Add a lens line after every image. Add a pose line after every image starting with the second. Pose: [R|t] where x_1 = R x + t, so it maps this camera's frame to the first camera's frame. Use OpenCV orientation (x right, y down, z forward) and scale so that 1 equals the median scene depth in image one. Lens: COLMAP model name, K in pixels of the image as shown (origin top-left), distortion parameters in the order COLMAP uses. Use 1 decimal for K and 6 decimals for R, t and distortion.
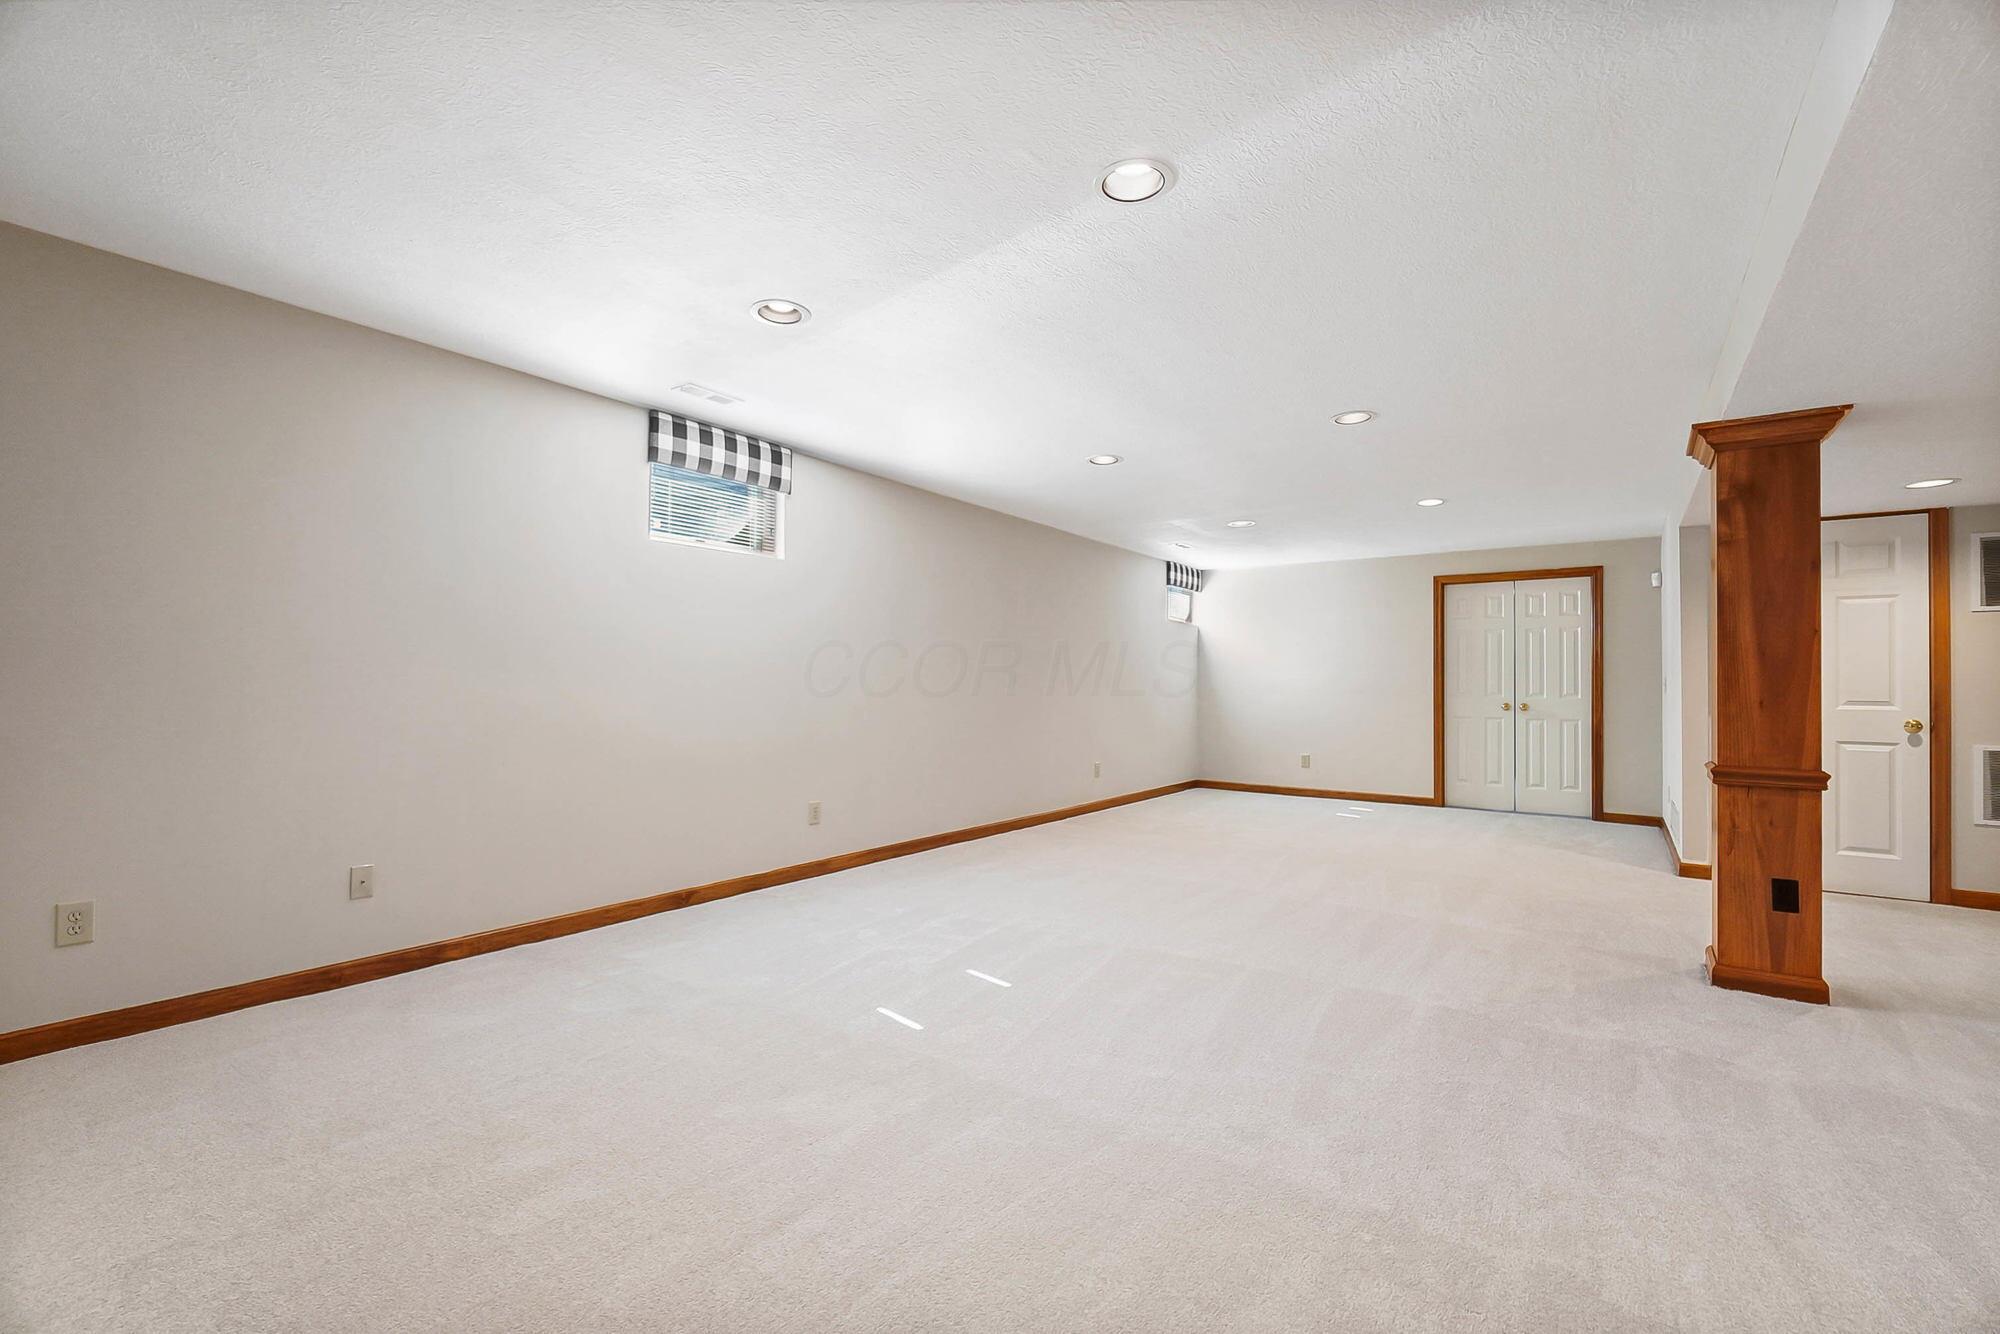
lens RADIAL K [[845.3, 0, 1000.0], [0, 845.3, 667.0], [0, 0, 1]] dist [-0.000884, -0.000142]
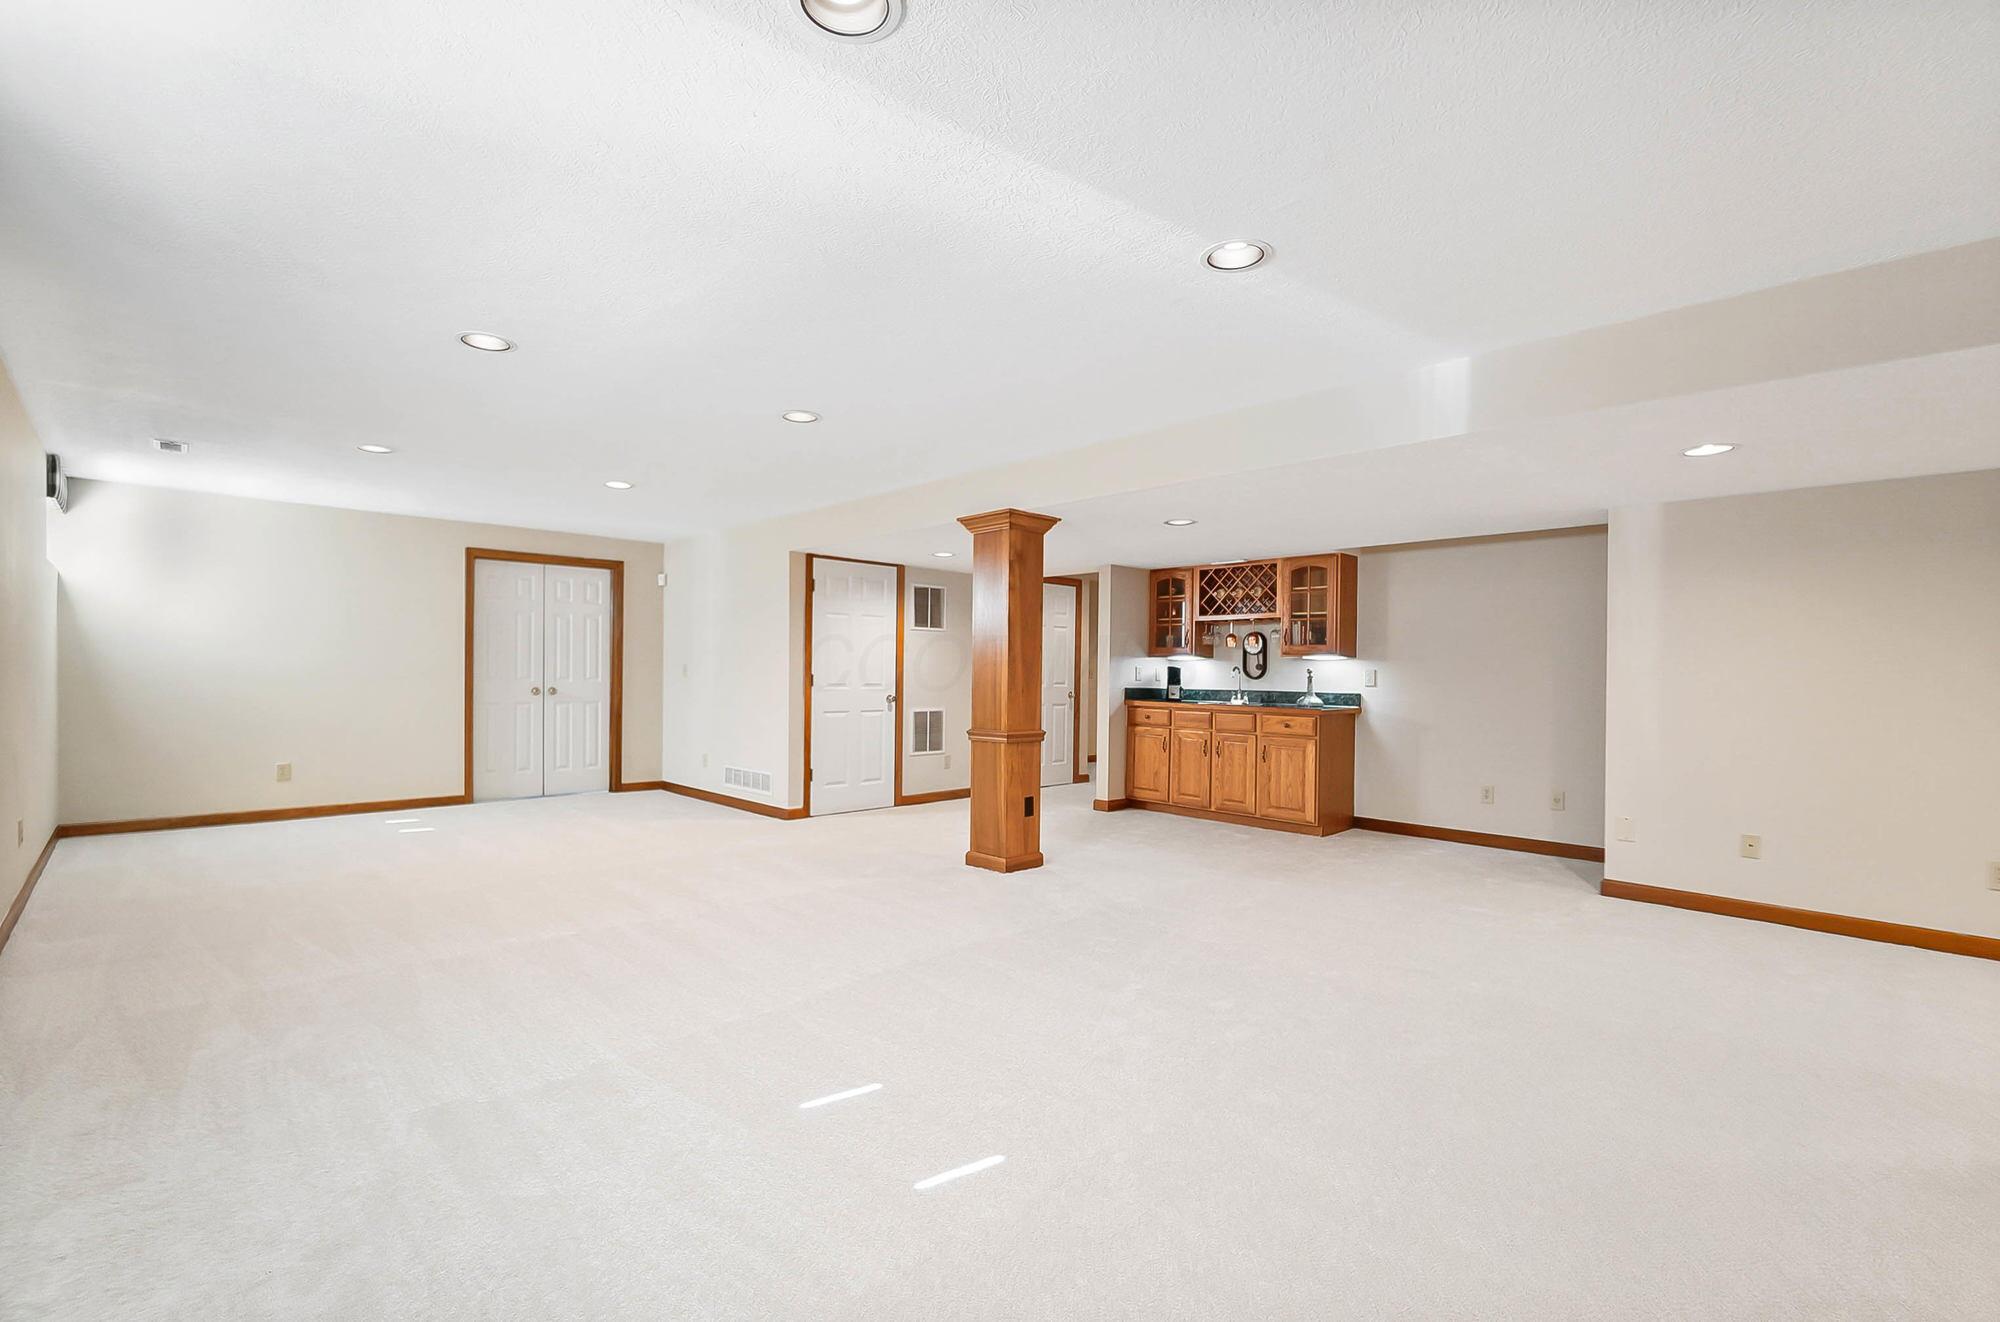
lens RADIAL K [[865.4, 0, 981.8], [0, 865.4, 666.4], [0, 0, 1]] dist [0.002866, 0.000001]
pose [[0.211865, -0.000298, 0.977299, -0.291223], [-0.030446, 0.999513, 0.006905, -0.004625], [-0.976825, -0.031218, 0.211753, 0.292084]]
